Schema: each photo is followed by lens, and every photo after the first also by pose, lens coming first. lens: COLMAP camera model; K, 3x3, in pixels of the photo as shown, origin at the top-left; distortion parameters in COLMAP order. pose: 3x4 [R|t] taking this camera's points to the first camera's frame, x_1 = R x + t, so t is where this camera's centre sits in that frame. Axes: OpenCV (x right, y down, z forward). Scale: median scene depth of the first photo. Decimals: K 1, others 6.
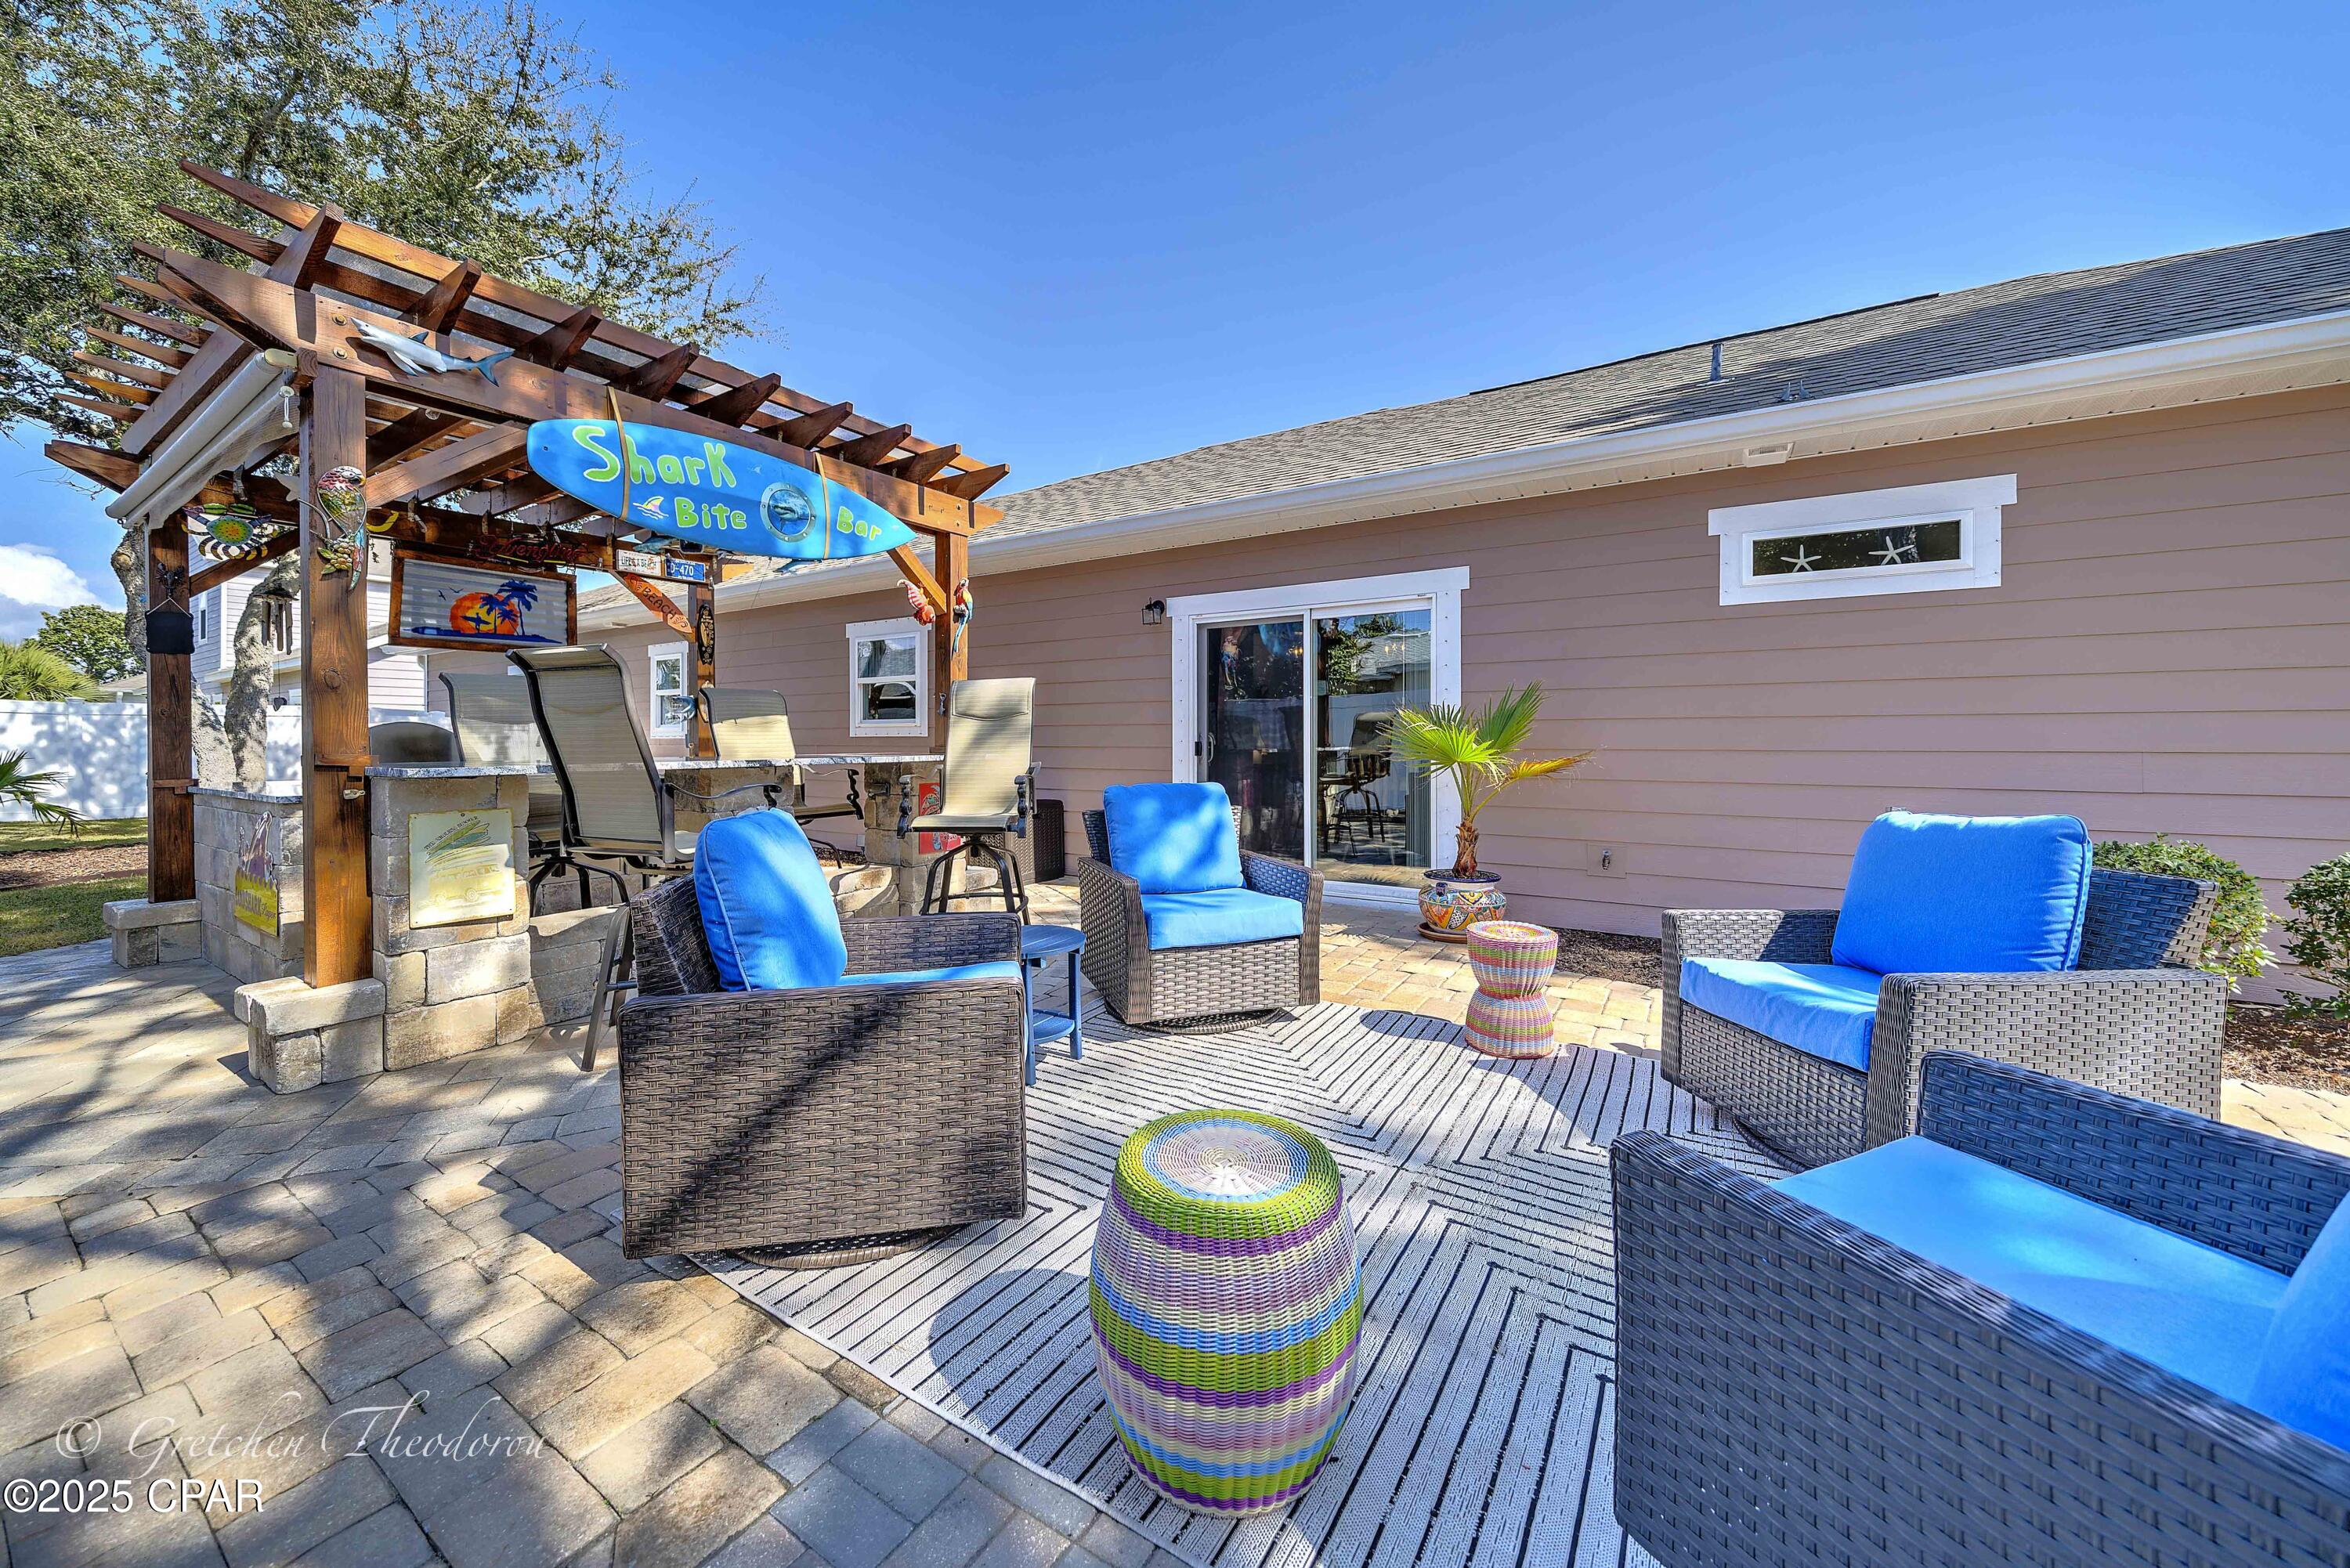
lens RADIAL K [[818.5, 0, 1183.8], [0, 818.5, 737.0], [0, 0, 1]] dist [-0.001806, -0.000053]
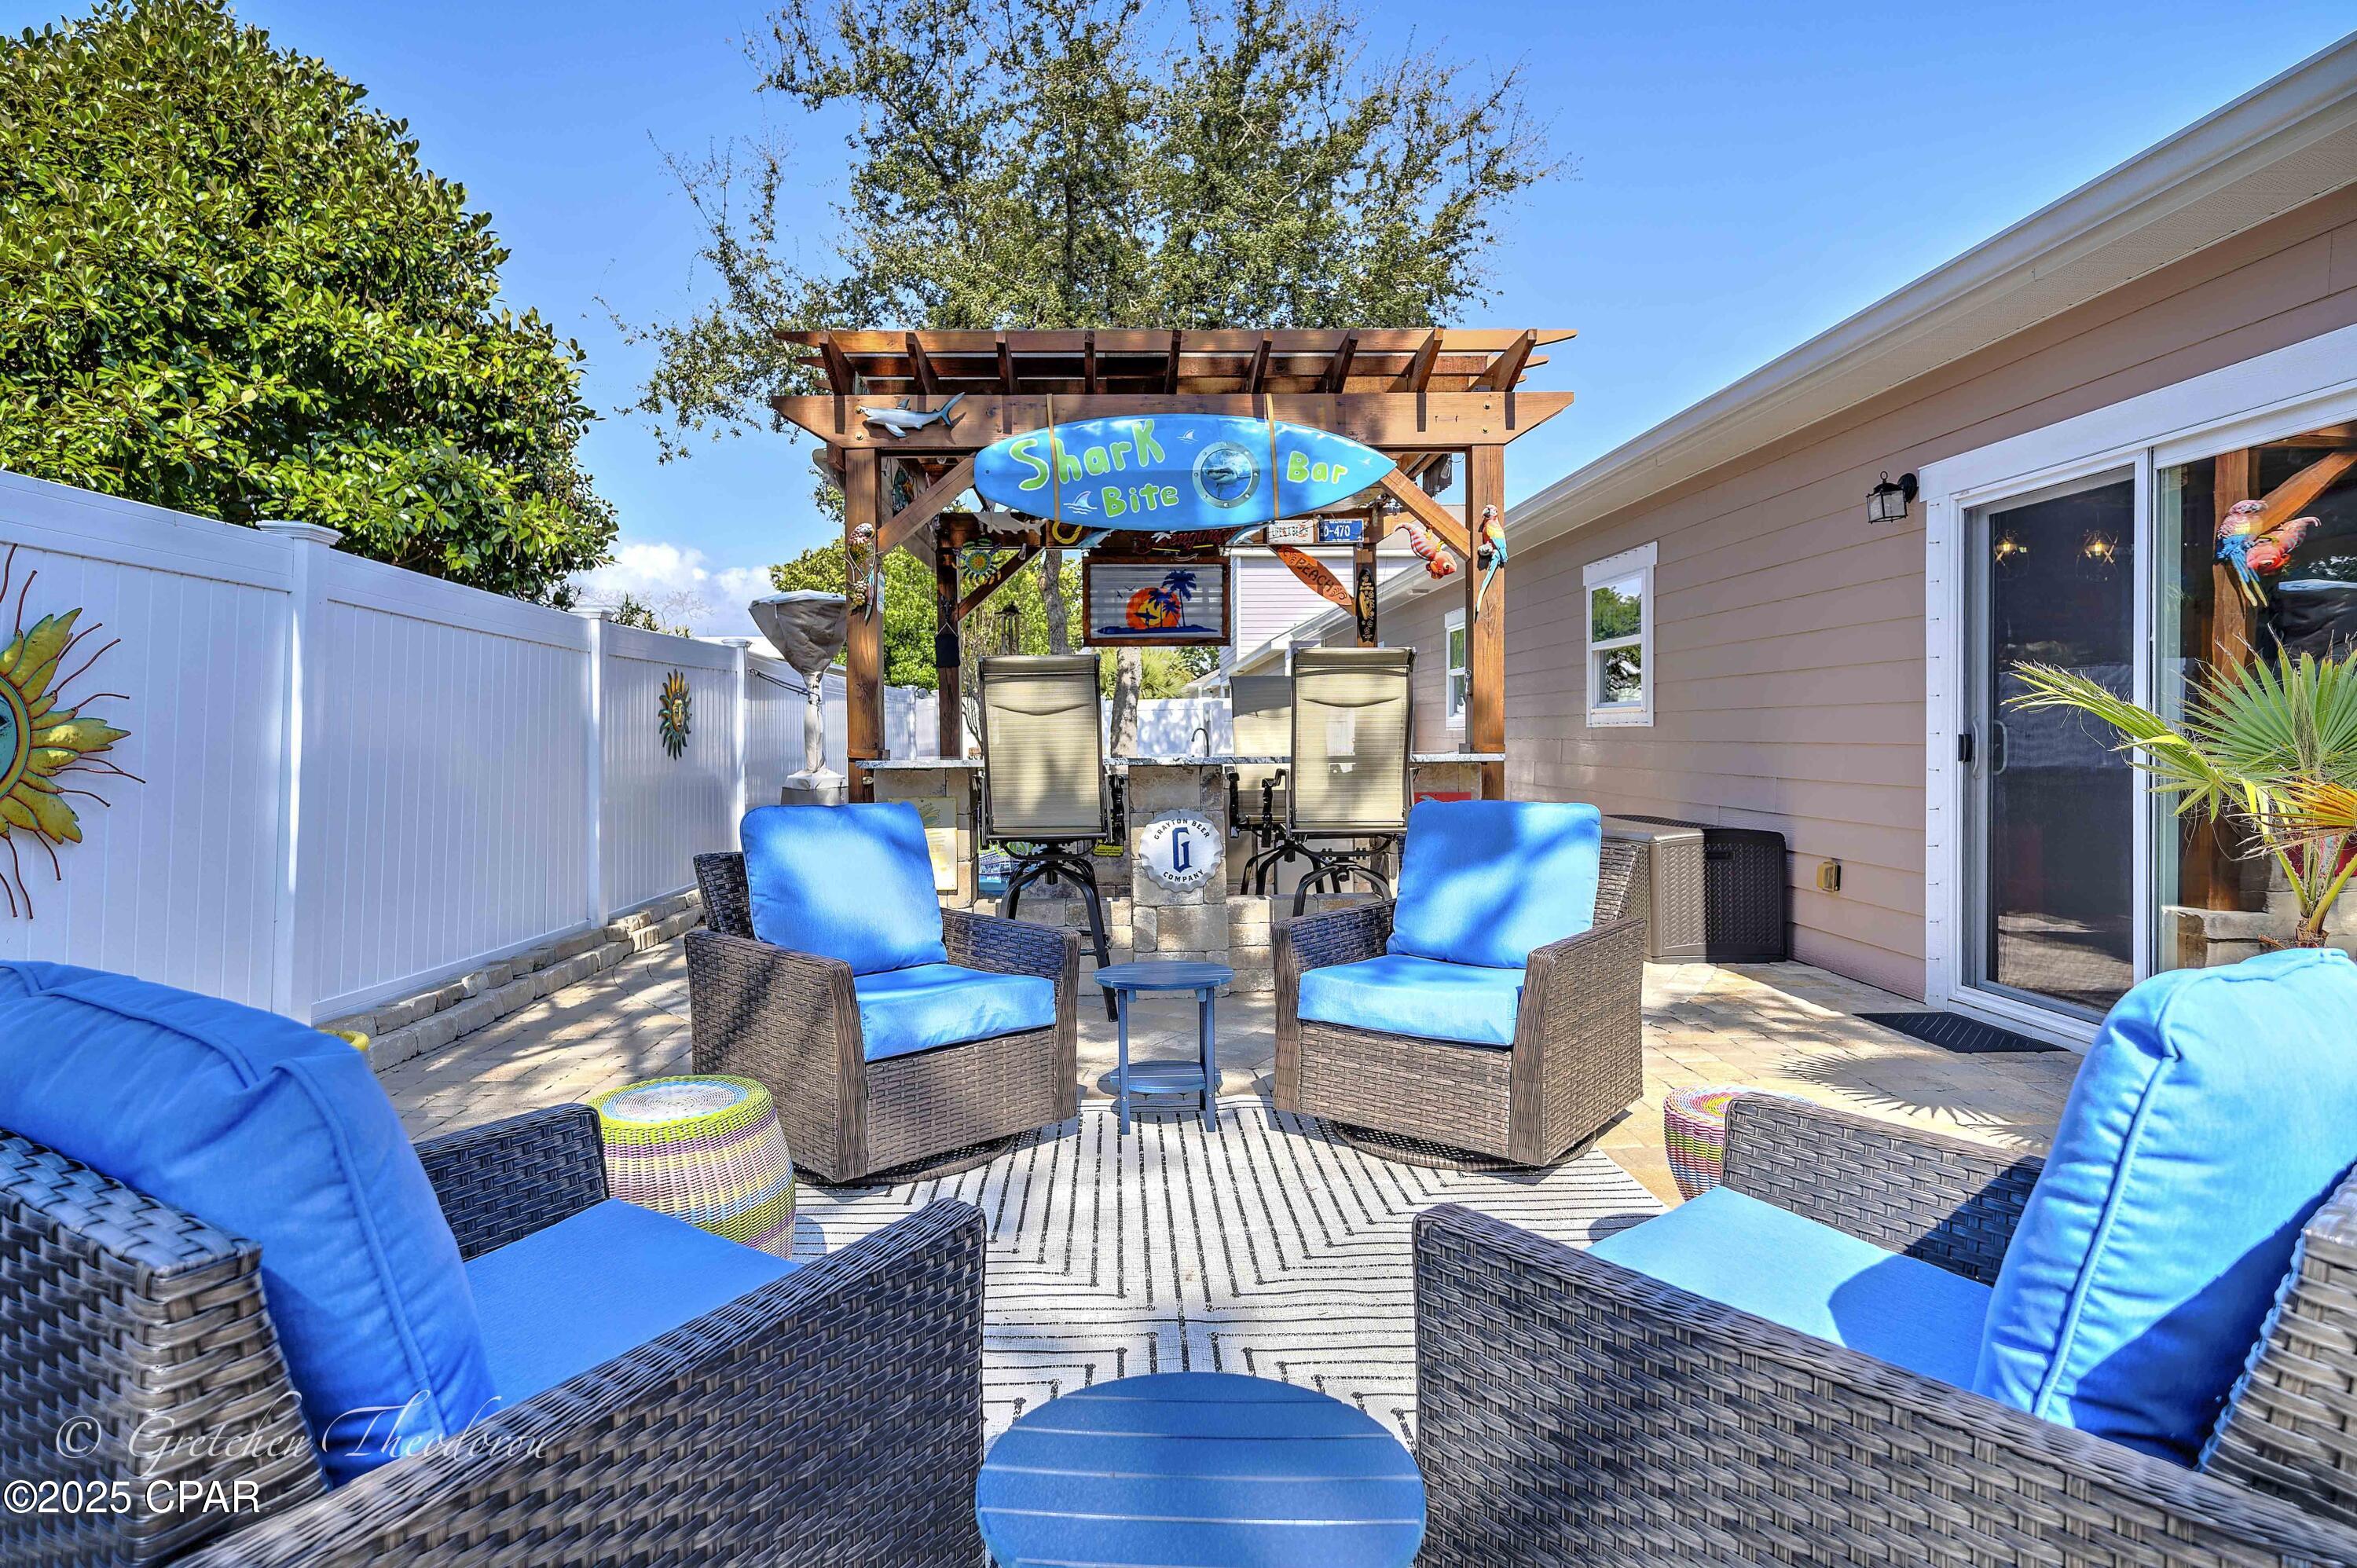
lens RADIAL K [[1298.2, 0, 1169.6], [0, 1298.2, 744.3], [0, 0, 1]] dist [0.003365, 0.000273]
pose [[0.555432, 0.004740, -0.831549, 0.519775], [0.008702, 0.999896, 0.011512, -0.003023], [0.831517, -0.013630, 0.555333, 0.145298]]
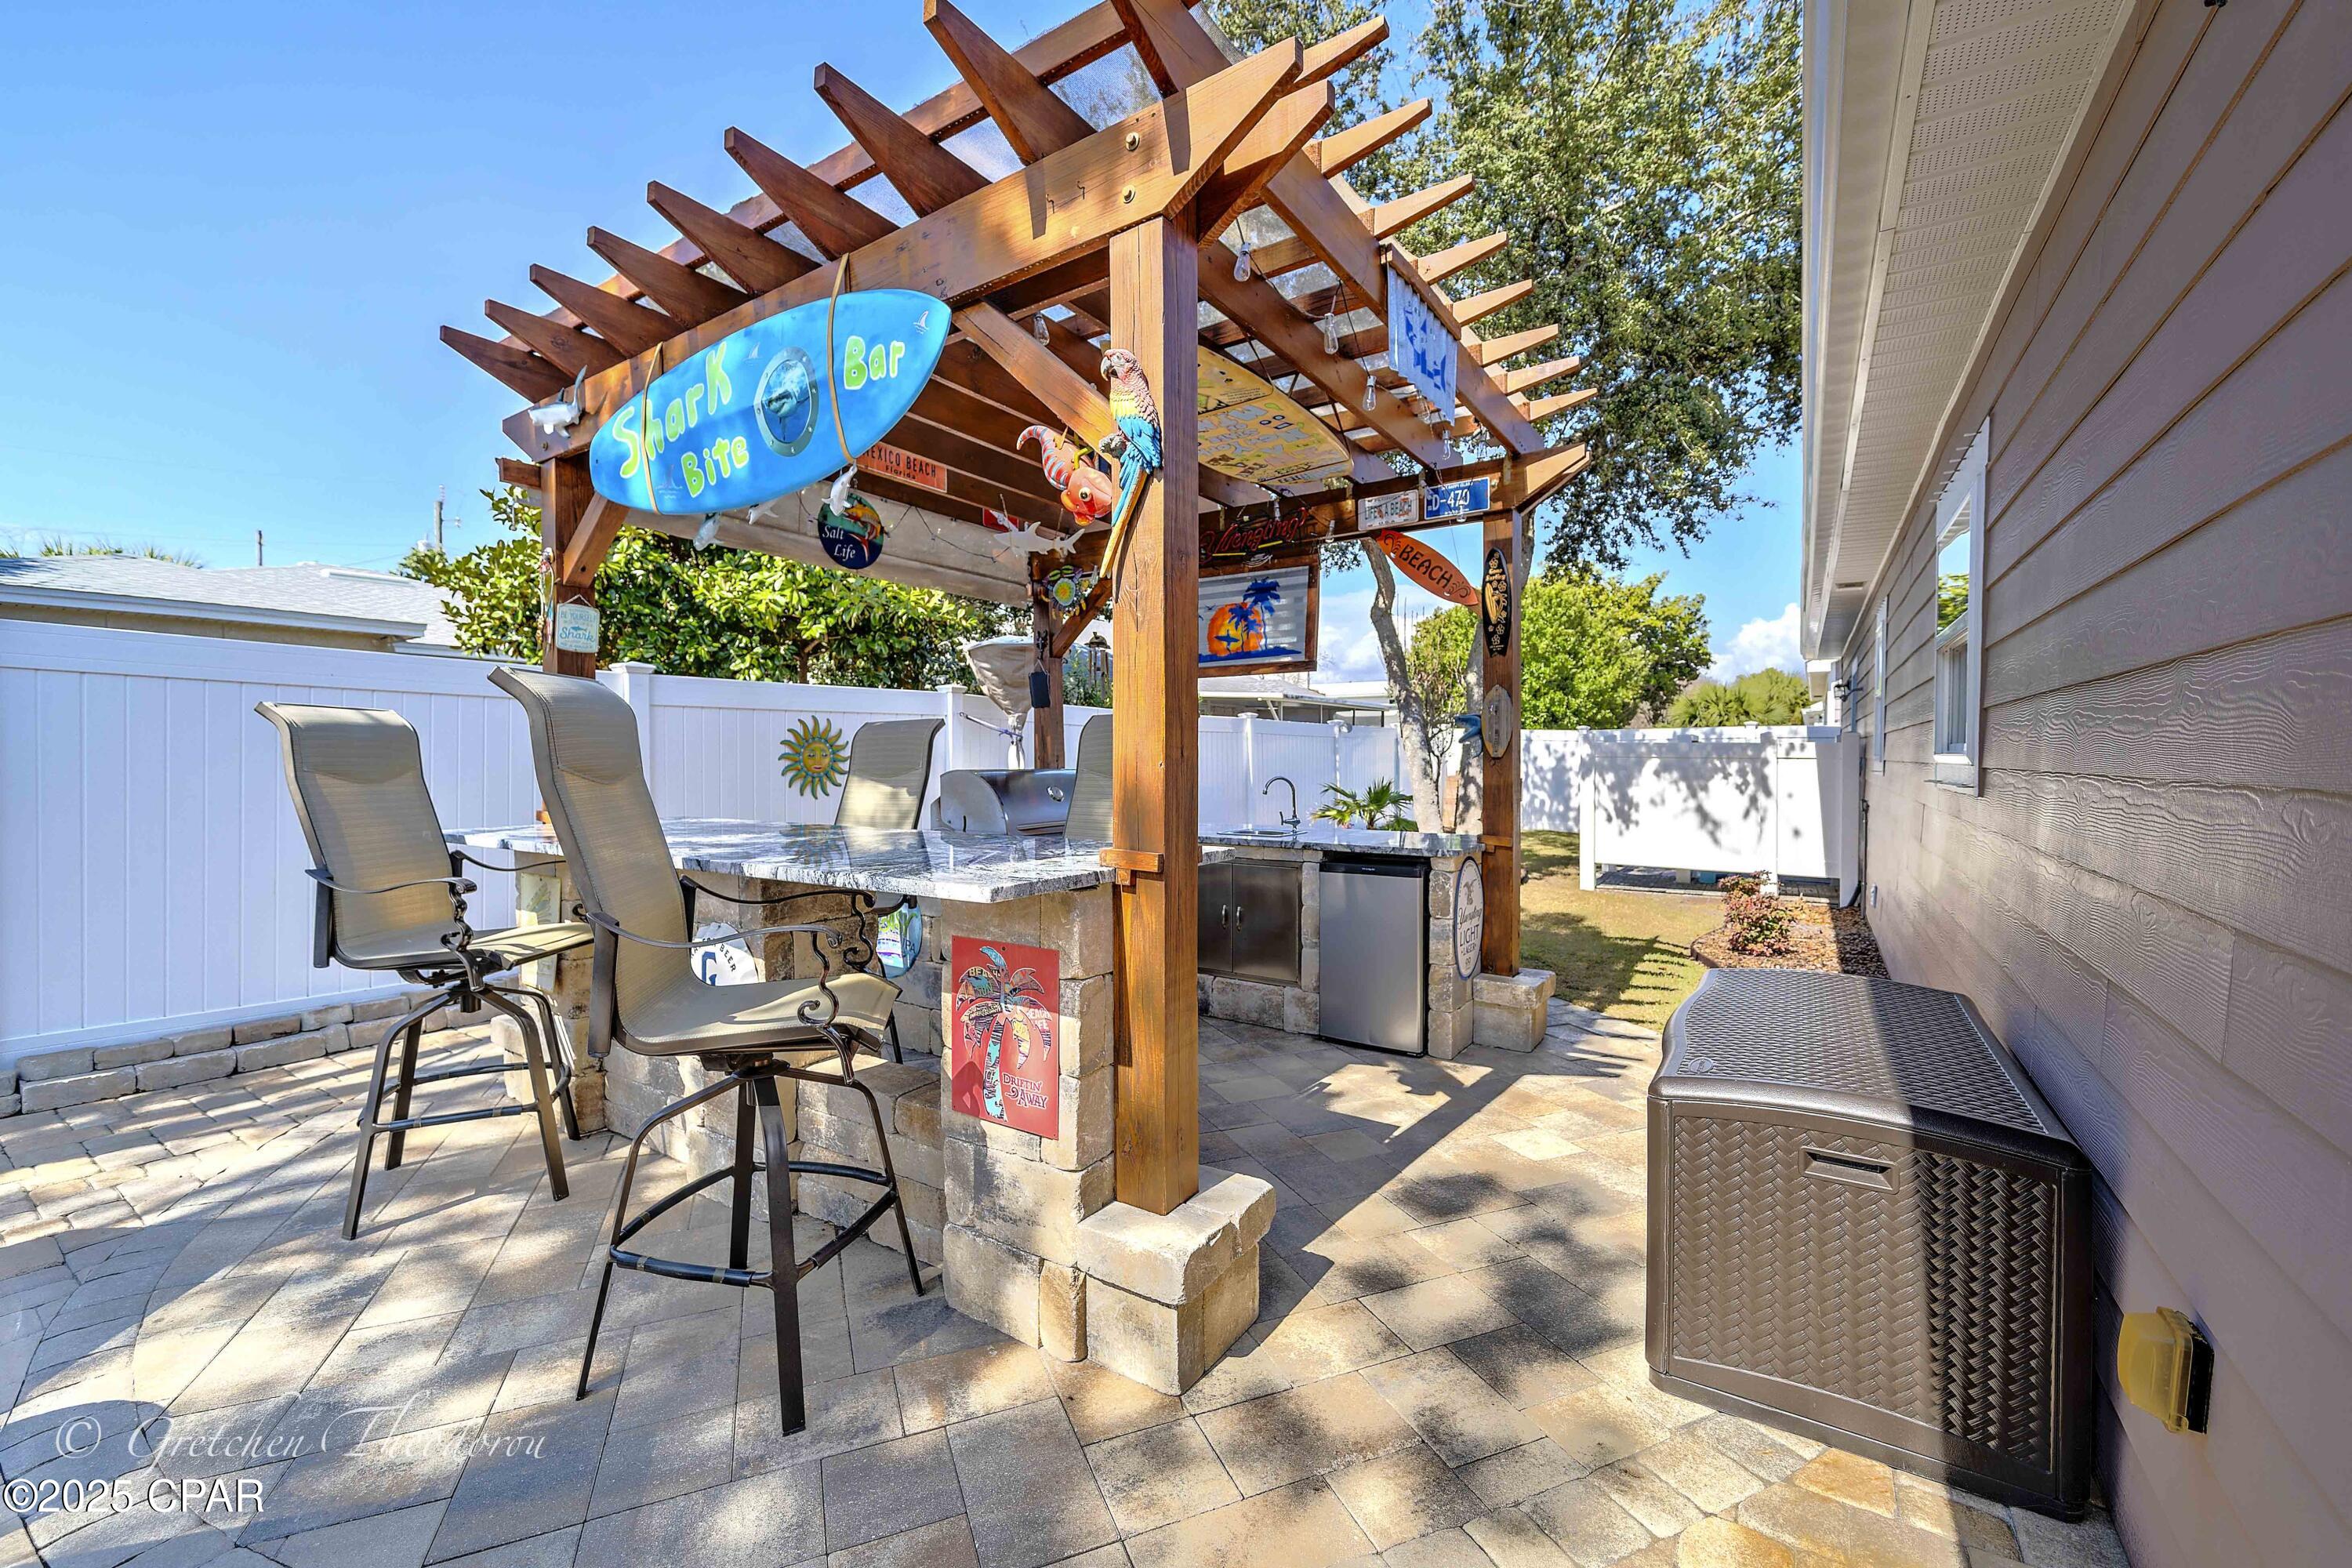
lens RADIAL K [[993.7, 0, 1176.7], [0, 993.7, 759.4], [0, 0, 1]] dist [0.000381, 0.000019]
pose [[-0.055665, 0.004364, -0.998440, 0.141294], [0.006838, 0.999969, 0.003989, -0.029045], [0.998426, -0.006605, -0.055693, 1.087282]]
